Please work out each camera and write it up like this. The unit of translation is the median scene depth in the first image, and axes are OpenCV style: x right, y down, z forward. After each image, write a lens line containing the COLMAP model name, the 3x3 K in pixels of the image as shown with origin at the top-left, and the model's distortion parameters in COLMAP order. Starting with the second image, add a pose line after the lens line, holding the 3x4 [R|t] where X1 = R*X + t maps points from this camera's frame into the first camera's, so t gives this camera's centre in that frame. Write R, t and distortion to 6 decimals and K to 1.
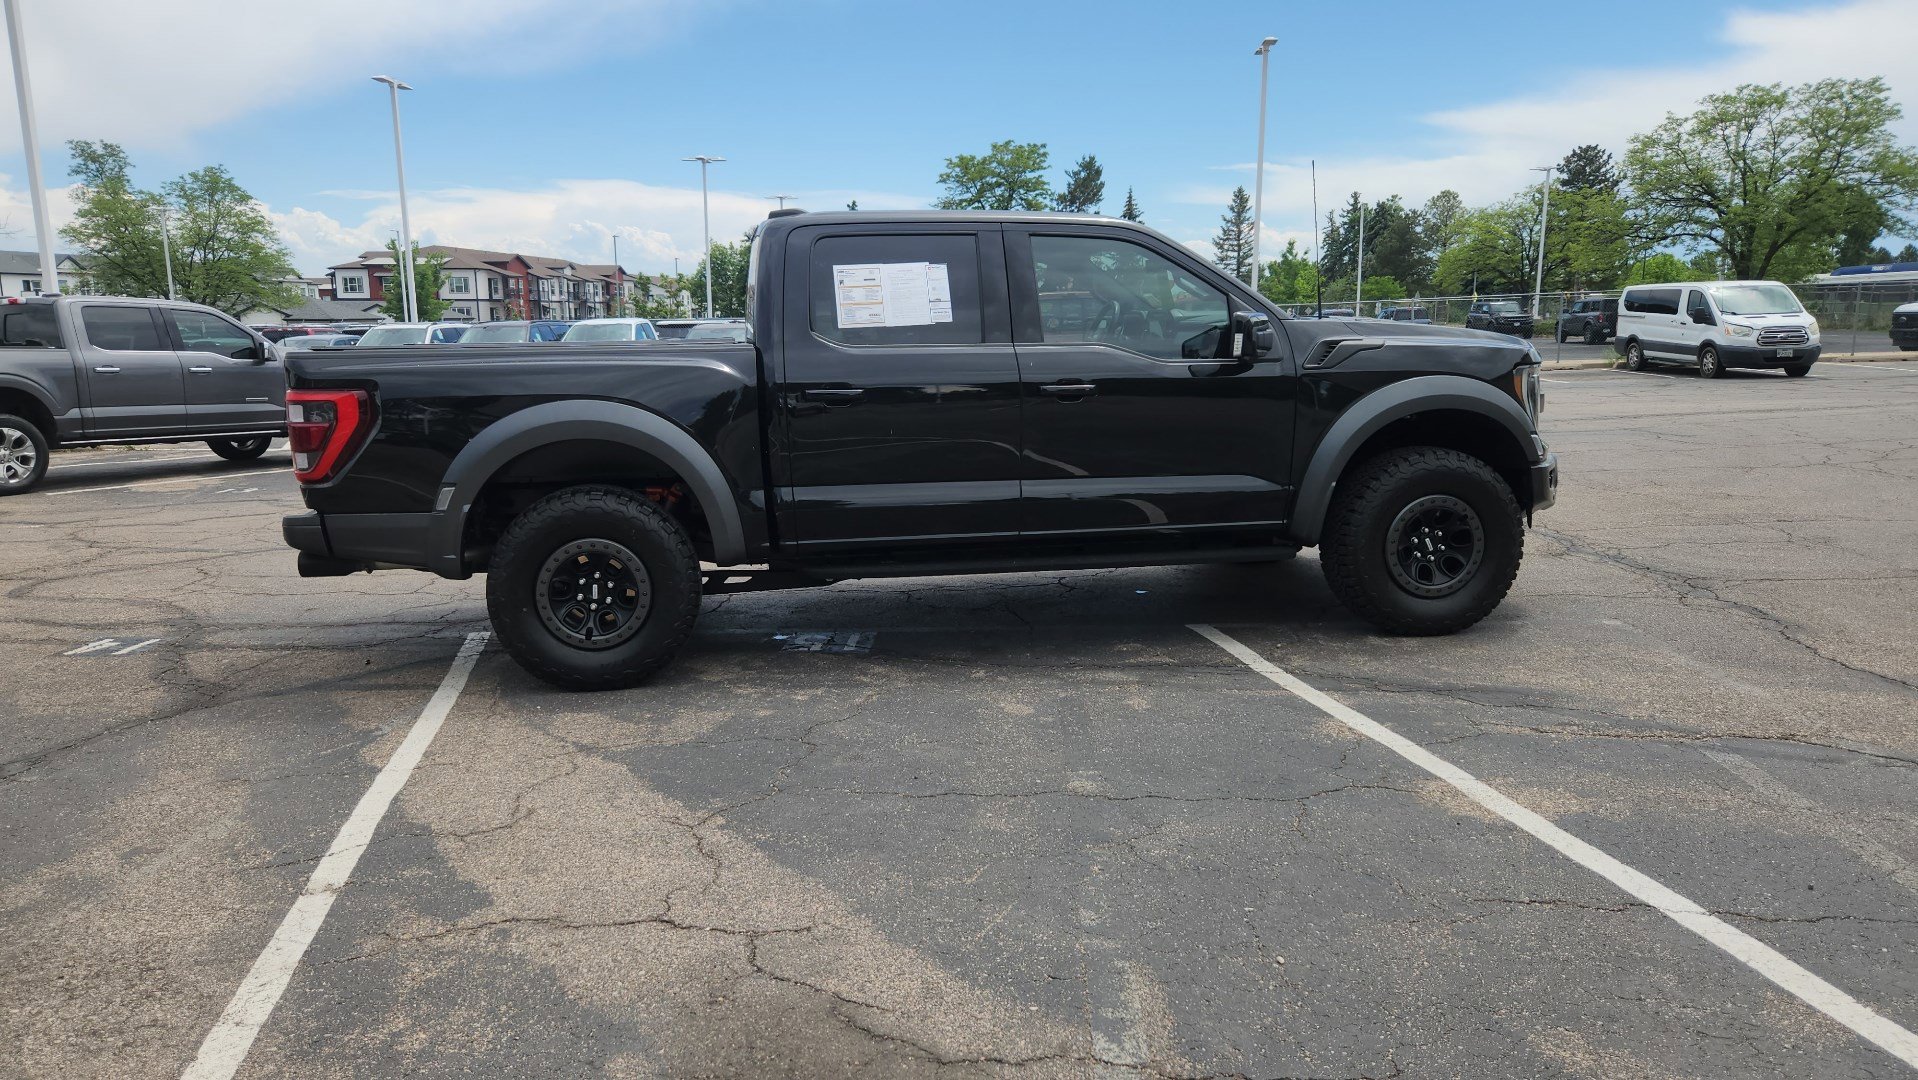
lens RADIAL K [[1340.8, 0, 924.7], [0, 1340.8, 541.5], [0, 0, 1]] dist [0.072460, -0.066742]
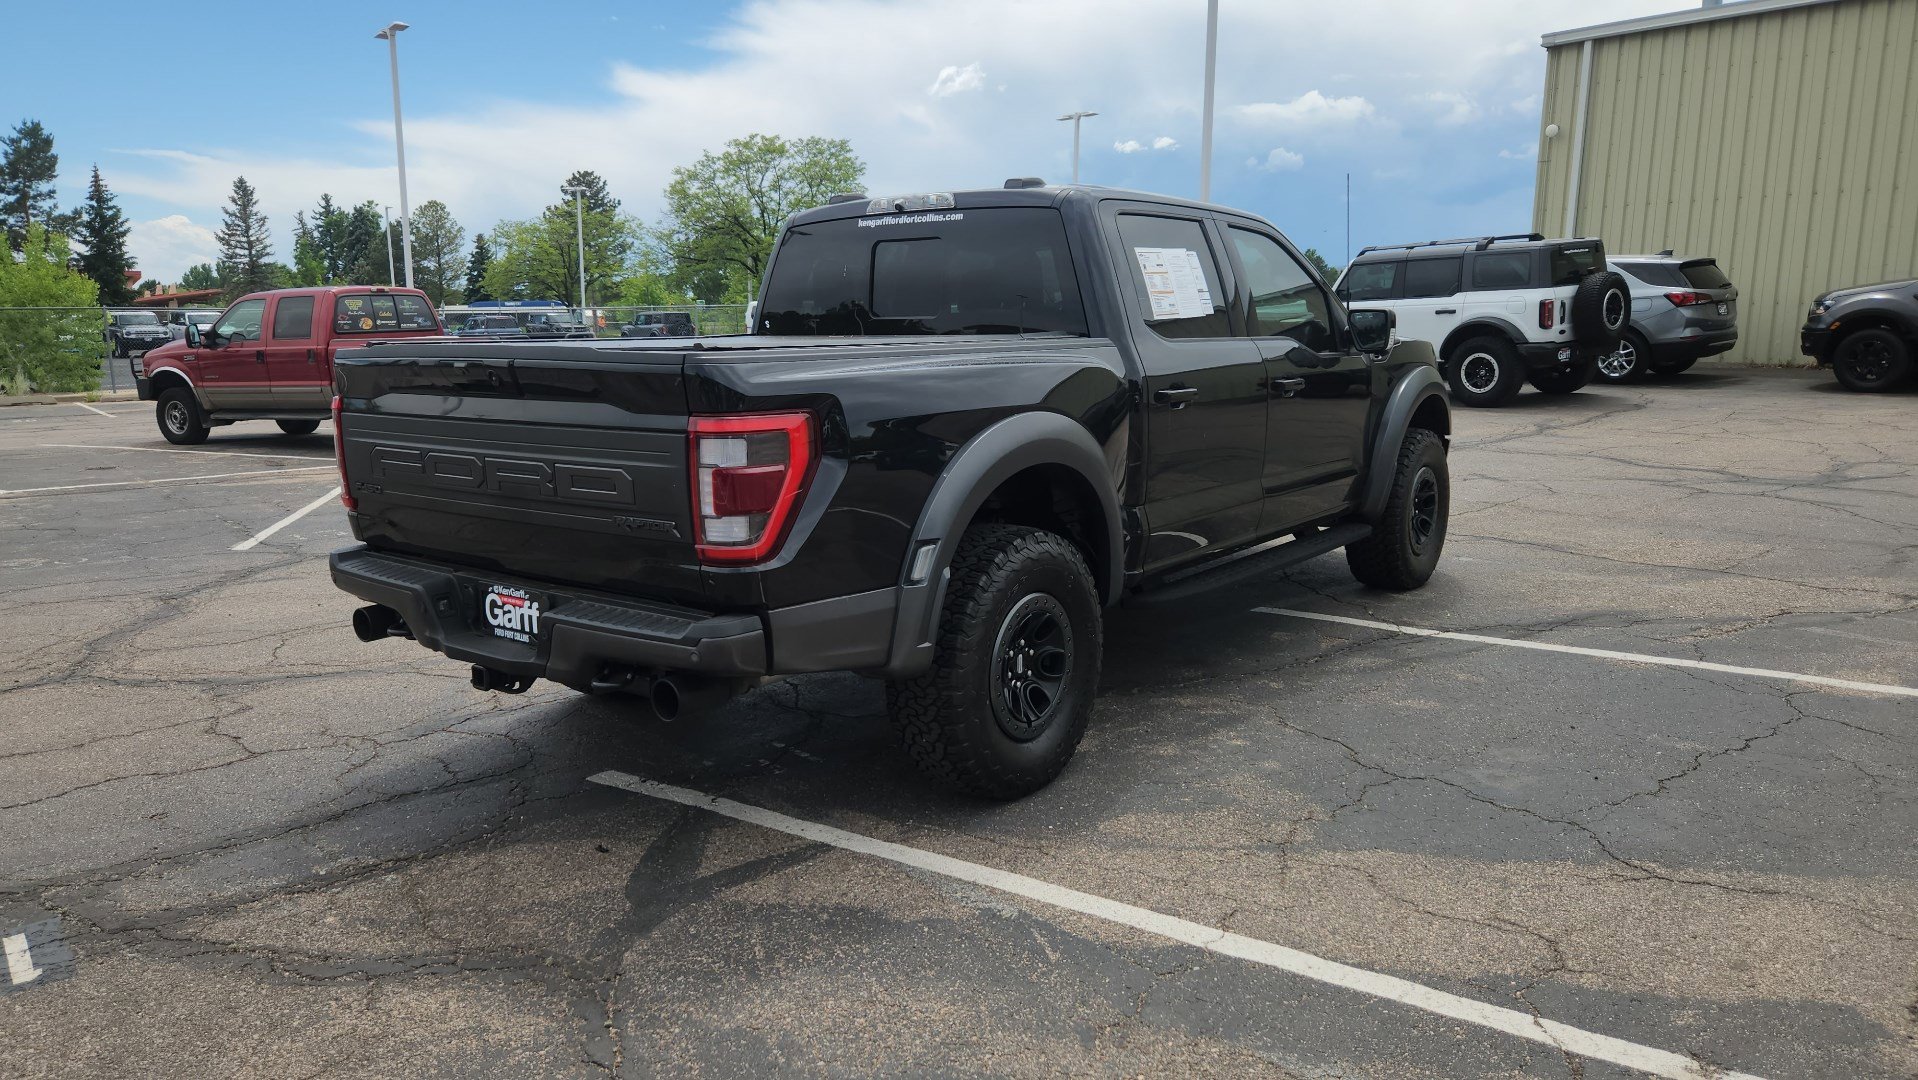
lens RADIAL K [[1315.8, 0, 959.0], [0, 1315.8, 540.0], [0, 0, 1]] dist [0.069620, -0.049395]
pose [[0.713424, -0.104389, 0.692914, -0.110179], [0.108458, 0.993375, 0.037986, -0.009097], [-0.692289, 0.048052, 0.720019, 0.068923]]
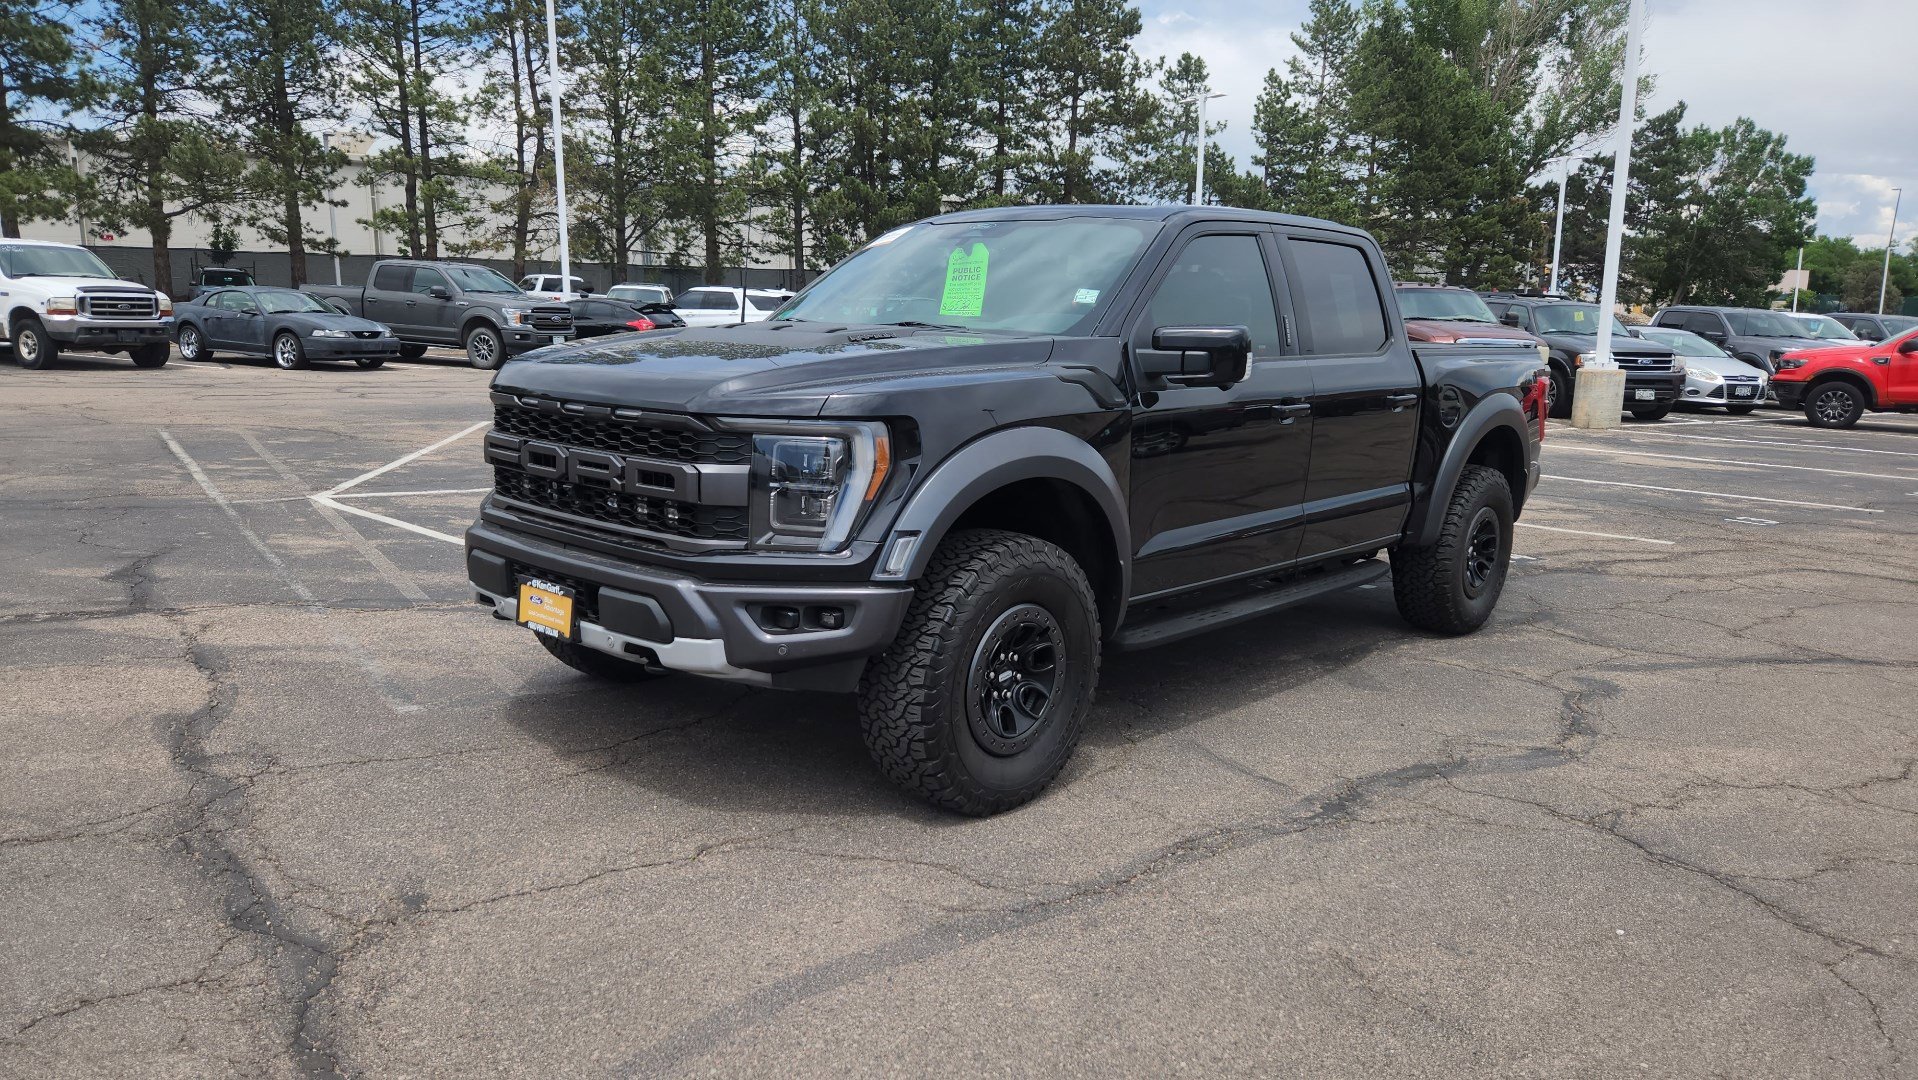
lens RADIAL K [[1261.7, 0, 926.6], [0, 1261.7, 541.5], [0, 0, 1]] dist [0.062314, -0.050139]
pose [[-0.788462, 0.105356, -0.605993, 0.111692], [-0.113361, 0.943454, 0.311520, -0.046551], [0.604547, 0.314317, -0.731934, 0.267409]]
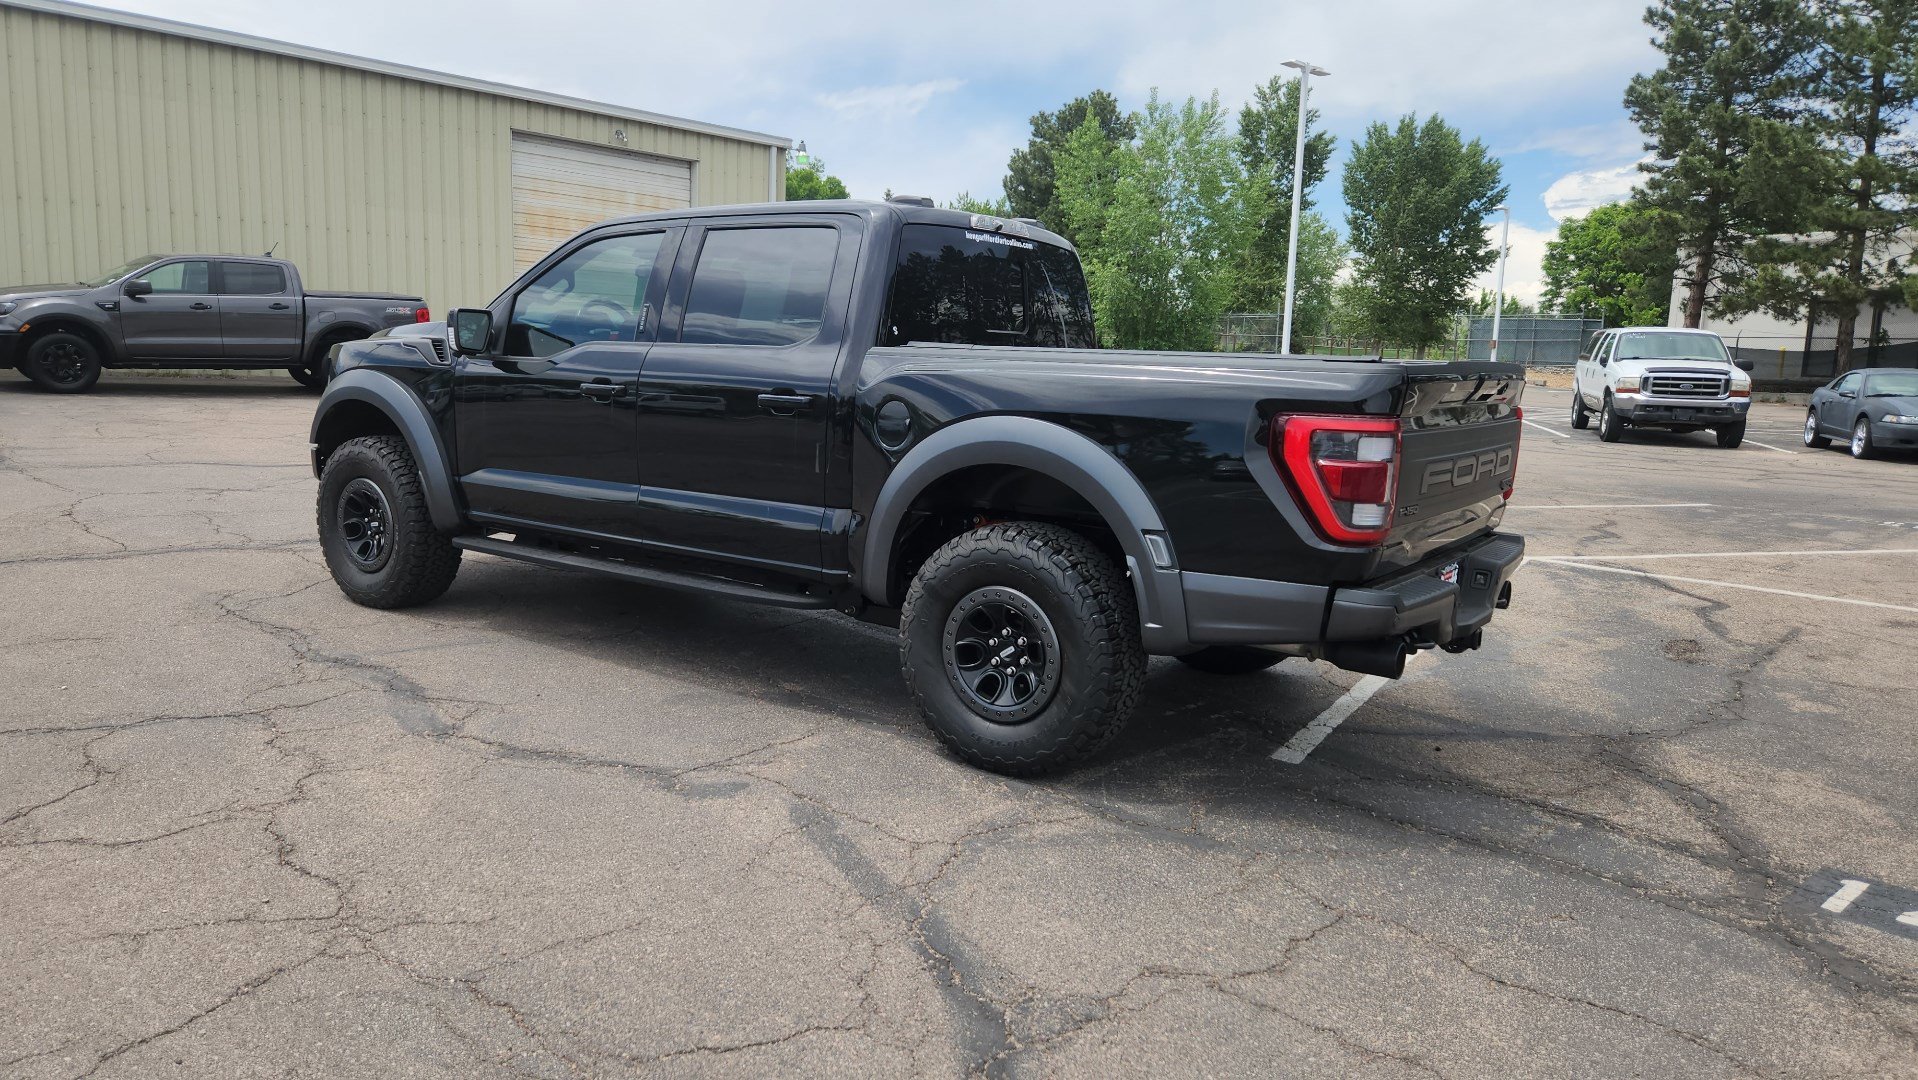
lens RADIAL K [[1261.7, 0, 926.6], [0, 1261.7, 541.5], [0, 0, 1]] dist [0.062314, -0.050139]
pose [[-0.727804, -0.108627, 0.677127, -0.108547], [0.090830, 0.963408, 0.252182, -0.039473], [-0.679743, 0.245042, -0.691305, 0.267568]]
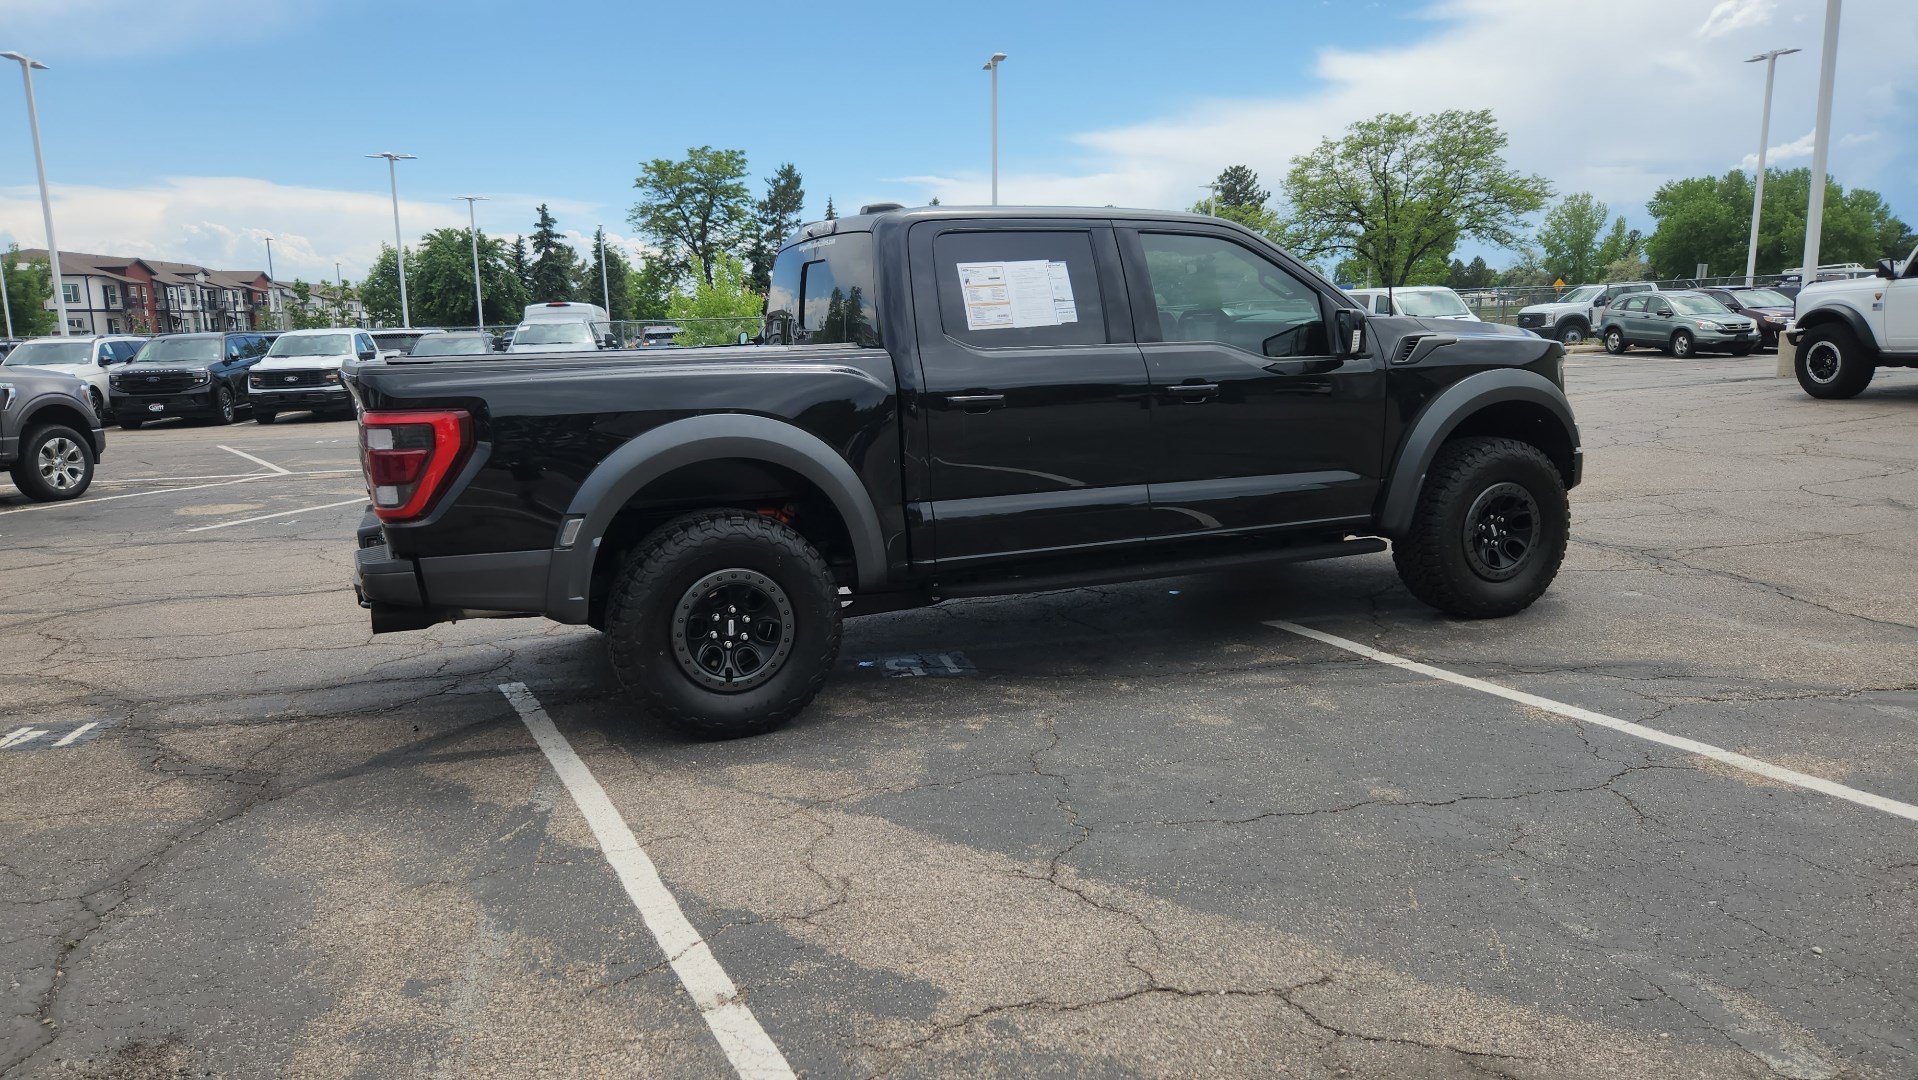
lens RADIAL K [[1336.6, 0, 943.4], [0, 1336.6, 538.6], [0, 0, 1]] dist [0.079342, -0.081584]
pose [[0.967289, -0.049771, 0.248747, -0.046326], [0.051677, 0.998663, -0.001134, -0.001908], [-0.248358, 0.013952, 0.968568, 0.014567]]
